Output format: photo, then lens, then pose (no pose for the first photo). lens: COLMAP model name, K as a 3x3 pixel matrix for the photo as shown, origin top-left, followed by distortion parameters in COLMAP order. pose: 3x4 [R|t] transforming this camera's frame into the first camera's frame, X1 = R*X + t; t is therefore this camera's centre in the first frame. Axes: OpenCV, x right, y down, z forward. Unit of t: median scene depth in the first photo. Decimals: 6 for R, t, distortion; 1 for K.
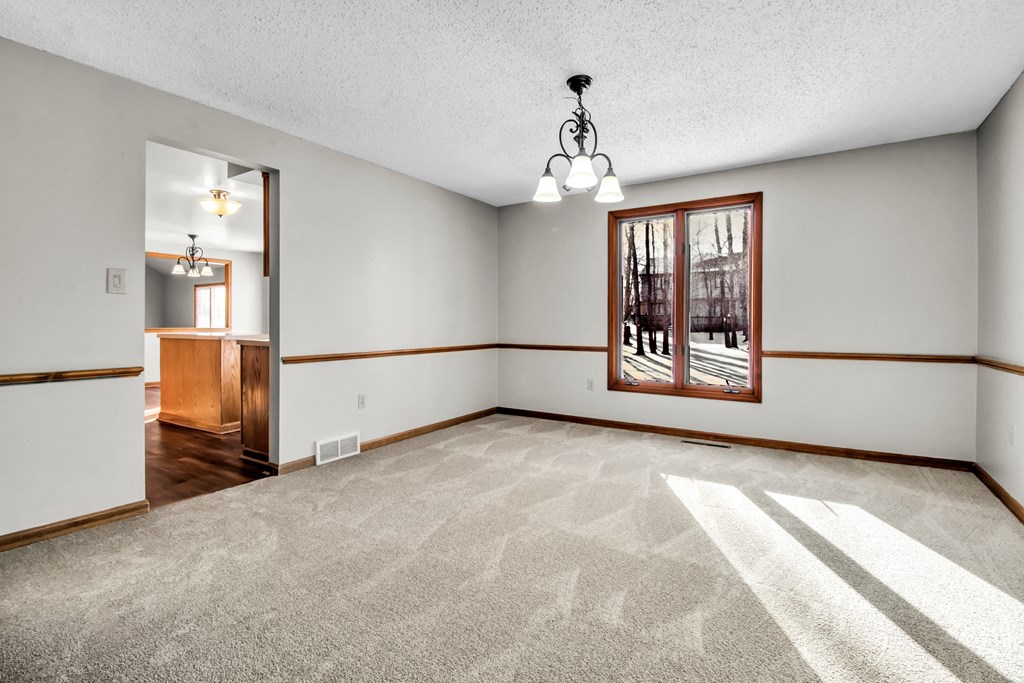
lens RADIAL K [[475.1, 0, 512.9], [0, 475.1, 324.5], [0, 0, 1]] dist [-0.001679, -0.011821]
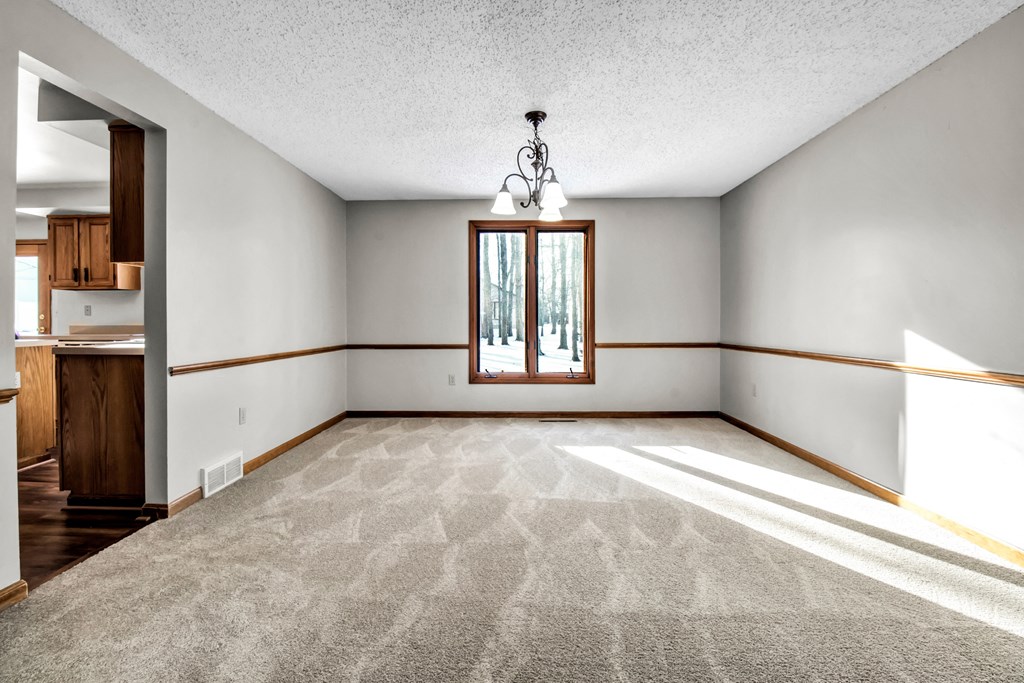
lens RADIAL K [[475.1, 0, 512.9], [0, 475.1, 324.5], [0, 0, 1]] dist [-0.001679, -0.011821]
pose [[0.847084, -0.006245, 0.531422, -0.420686], [0.005493, 0.999980, 0.002997, -0.001330], [-0.531430, 0.000381, 0.847102, 0.031523]]
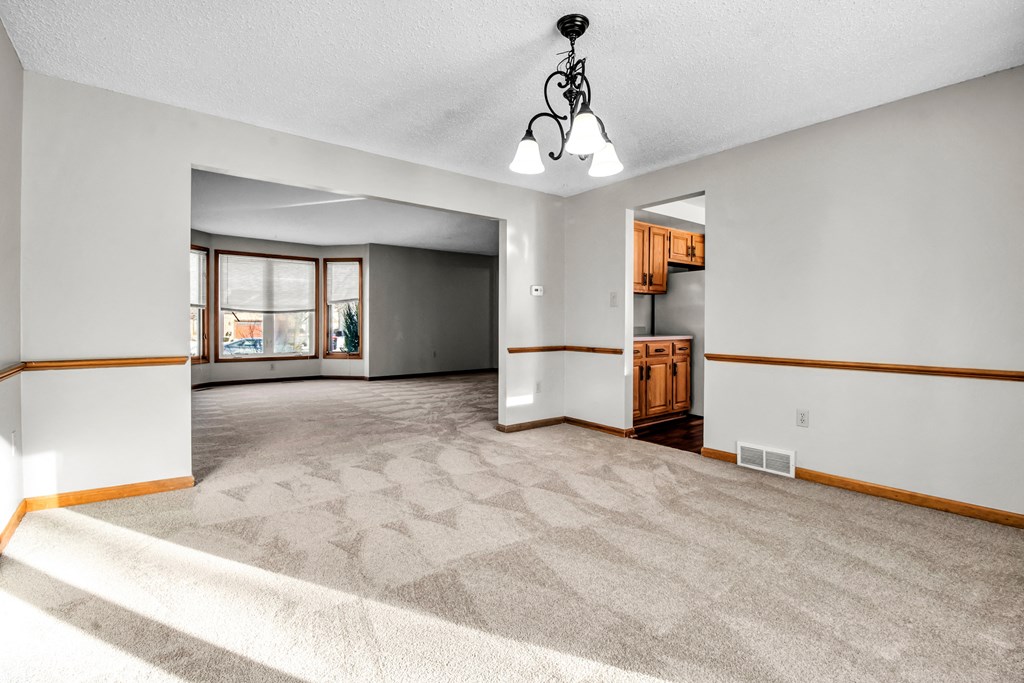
lens RADIAL K [[475.1, 0, 512.9], [0, 475.1, 324.5], [0, 0, 1]] dist [-0.001679, -0.011821]
pose [[-0.315543, -0.000434, -0.948911, 0.736127], [-0.007500, 0.999970, 0.002037, 0.000668], [0.948882, 0.007760, -0.315537, 0.919616]]
